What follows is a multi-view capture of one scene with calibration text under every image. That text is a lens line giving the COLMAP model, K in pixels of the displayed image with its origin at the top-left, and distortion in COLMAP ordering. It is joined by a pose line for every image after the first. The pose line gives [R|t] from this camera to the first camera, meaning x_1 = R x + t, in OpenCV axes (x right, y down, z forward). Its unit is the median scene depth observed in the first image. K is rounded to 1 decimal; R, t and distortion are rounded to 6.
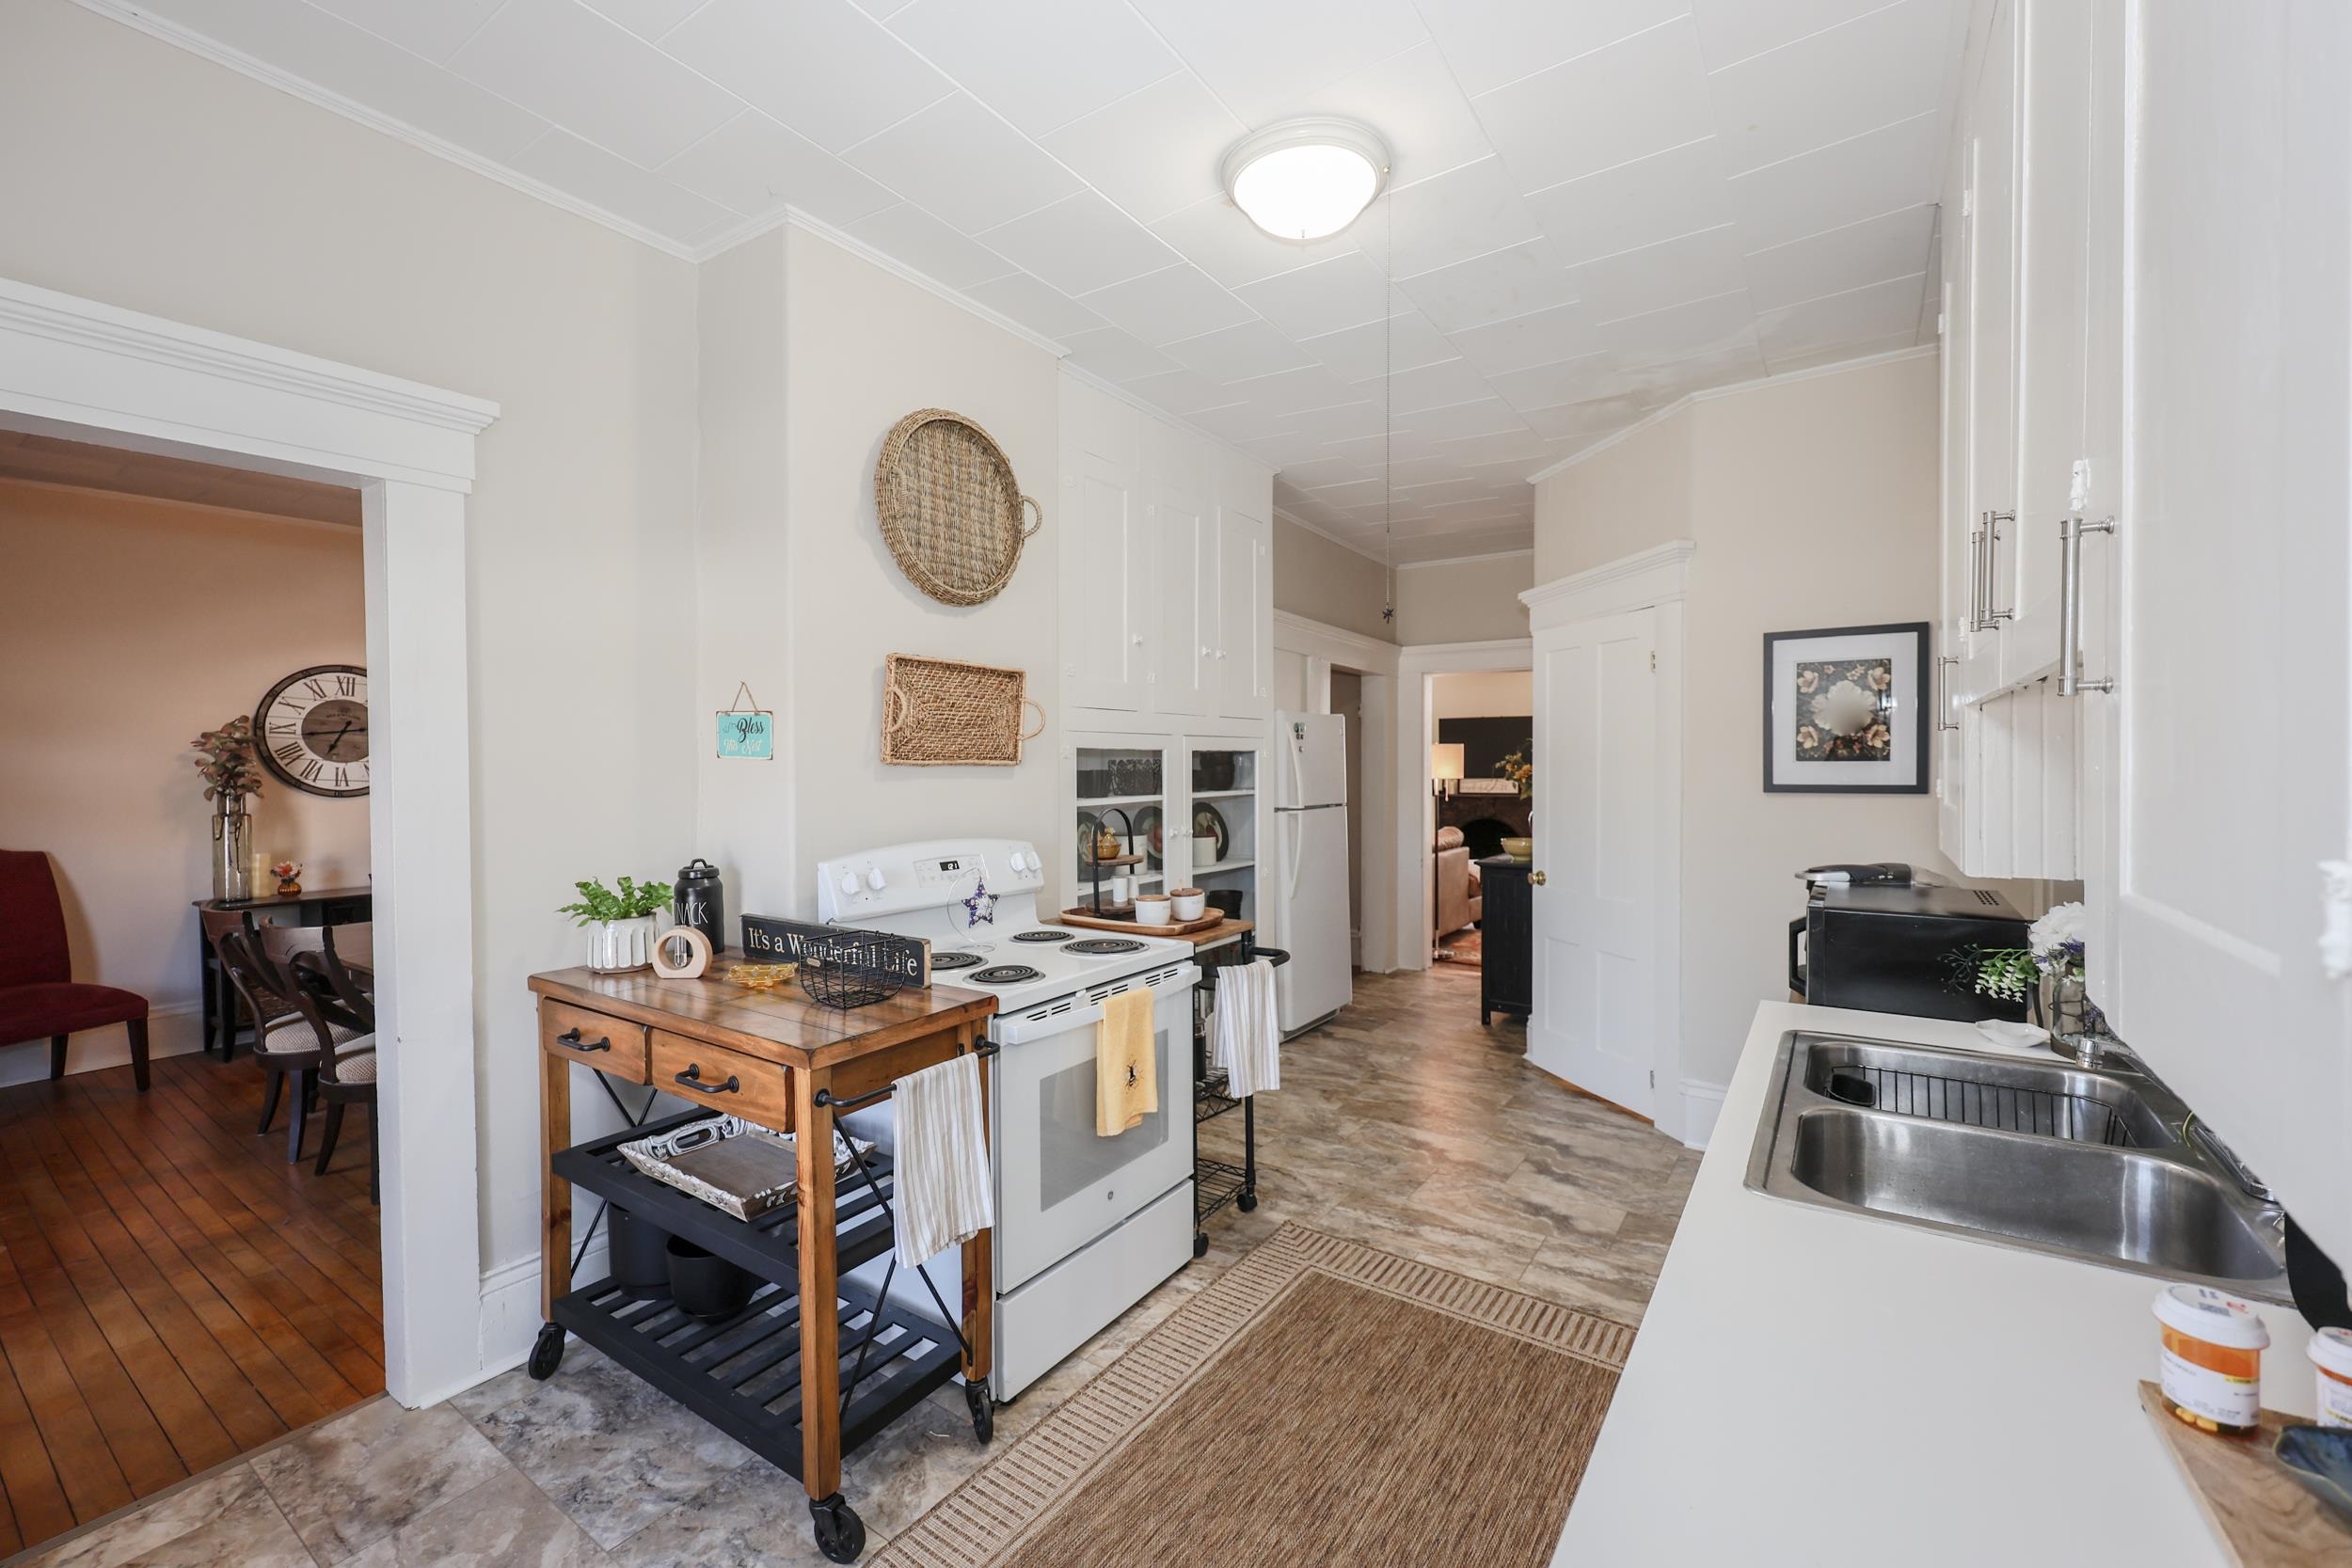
lens RADIAL K [[933.7, 0, 1185.6], [0, 933.7, 794.4], [0, 0, 1]] dist [0.006464, -0.000001]
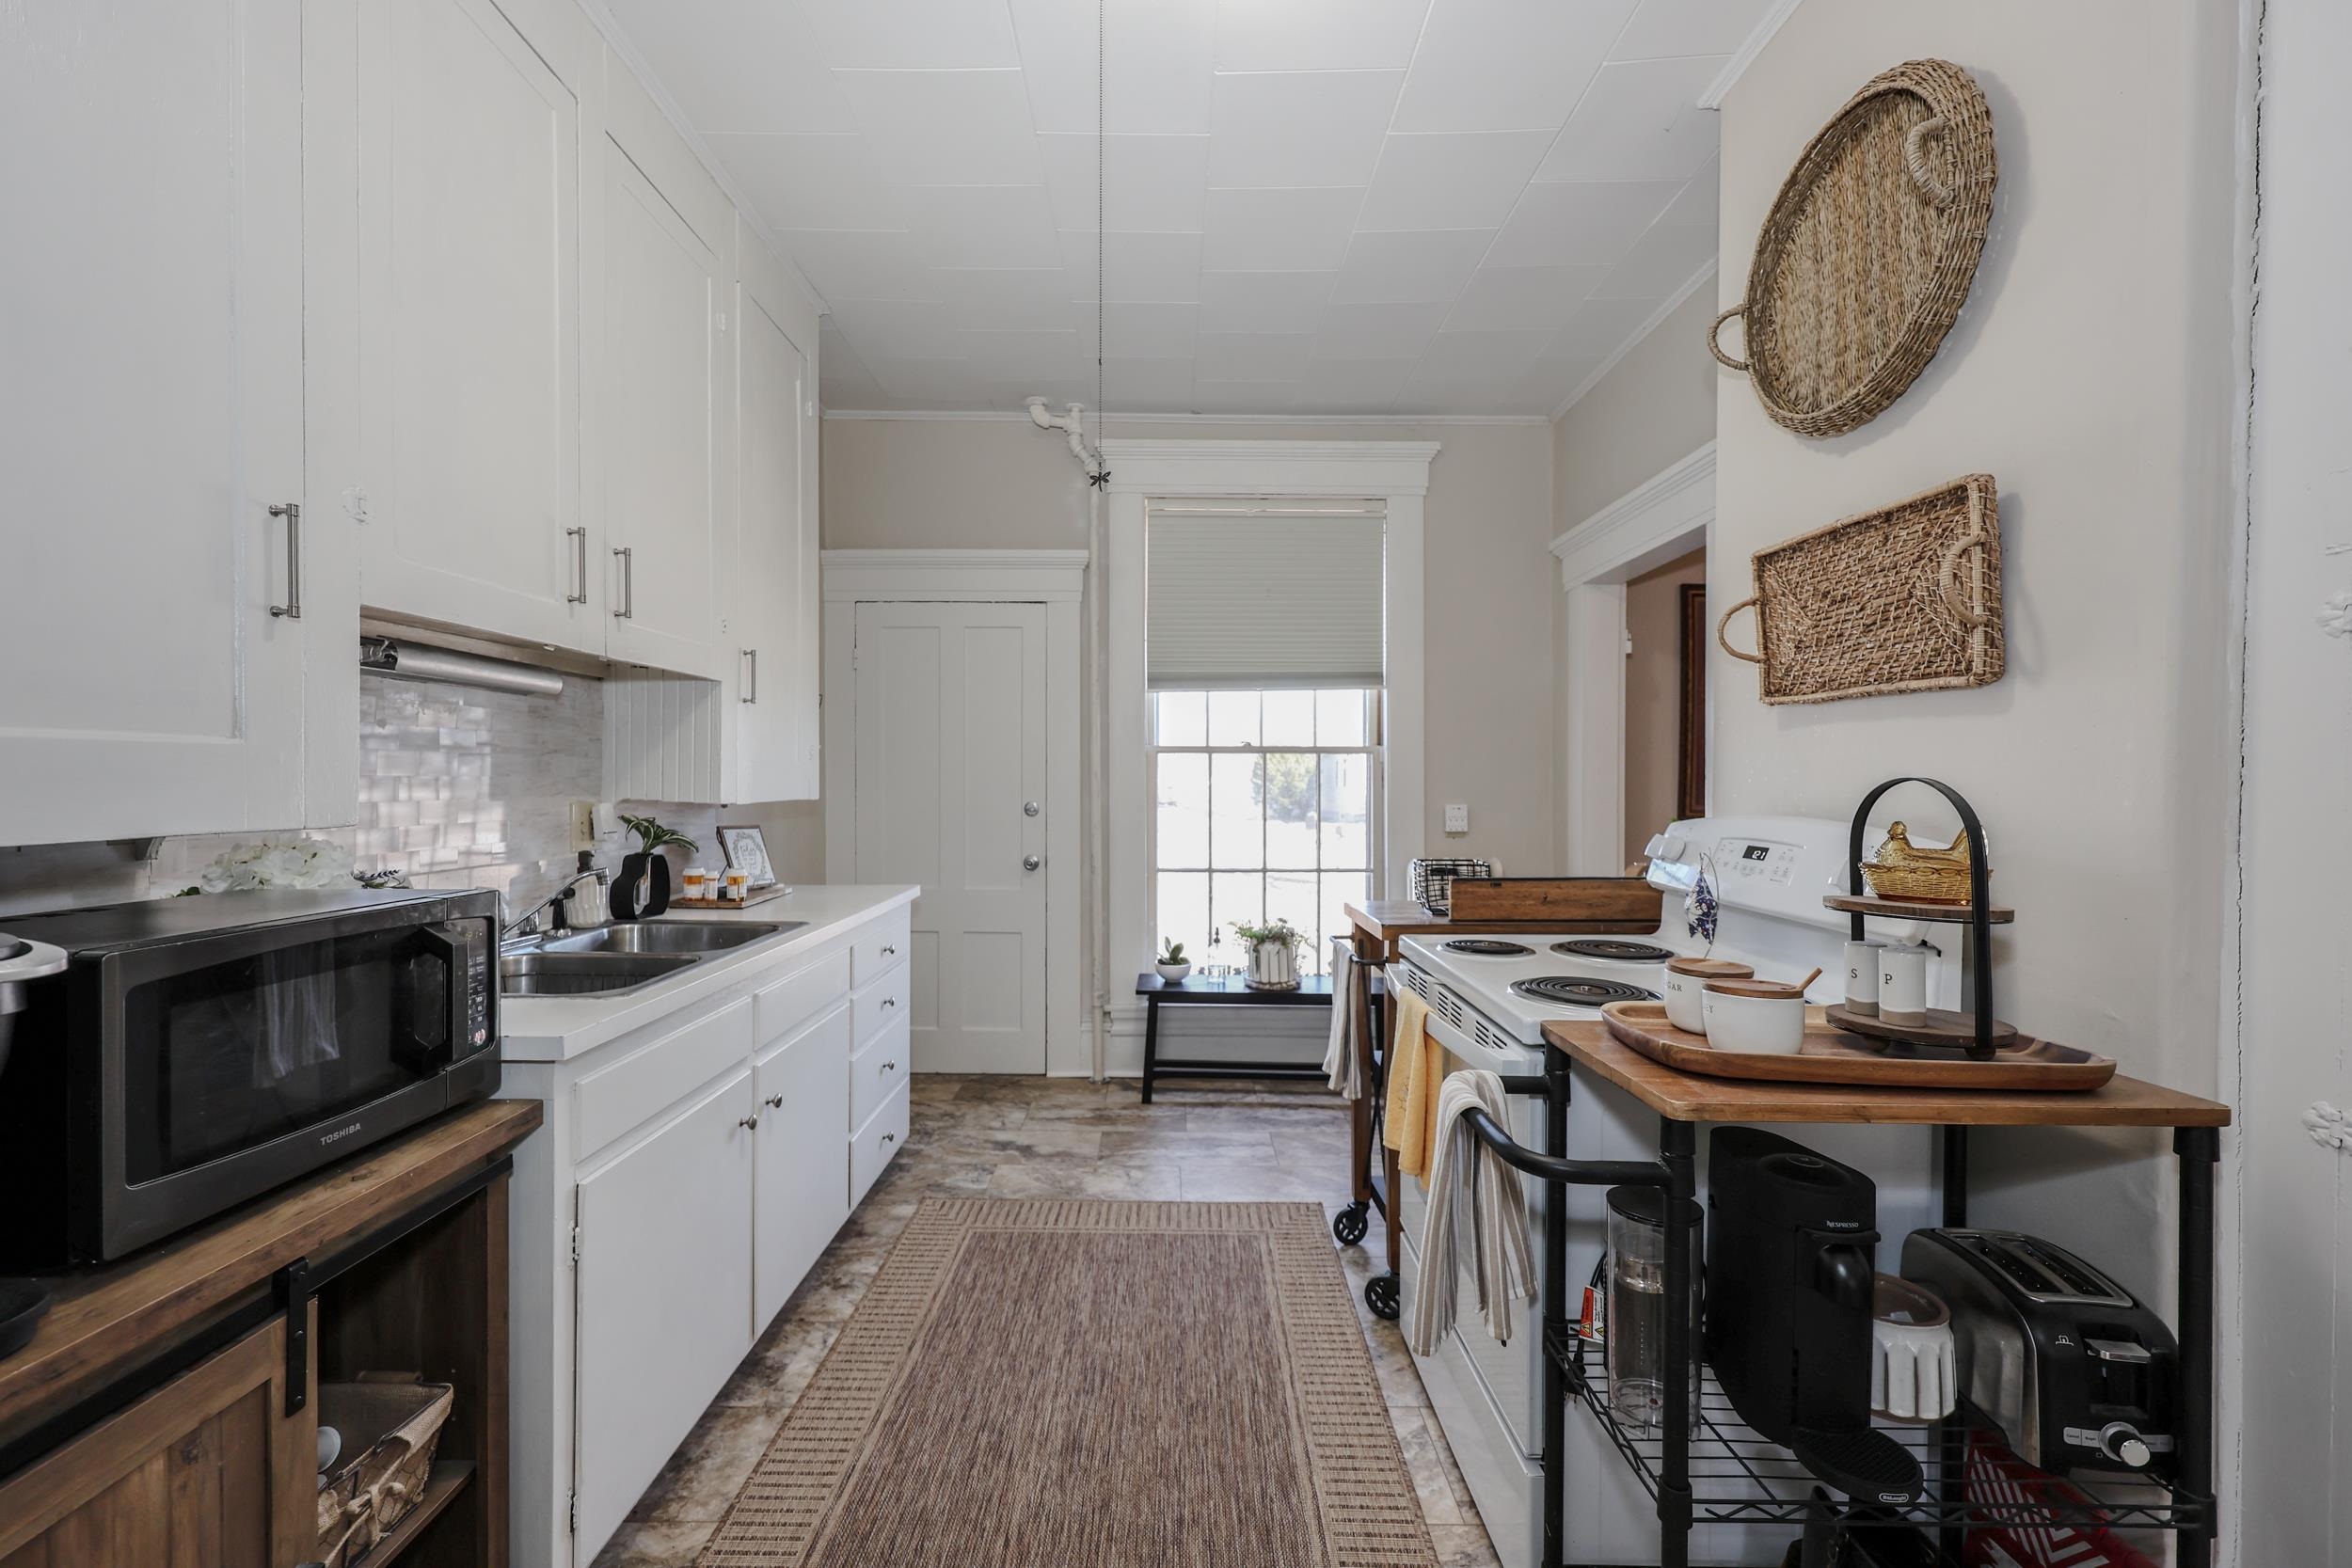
lens RADIAL K [[933.7, 0, 1185.6], [0, 933.7, 794.4], [0, 0, 1]] dist [0.006464, -0.000001]
pose [[-0.808683, 0.023008, -0.587795, 0.617531], [-0.007592, 0.998743, 0.049539, 0.005224], [0.588196, 0.044524, -0.807492, 1.716102]]
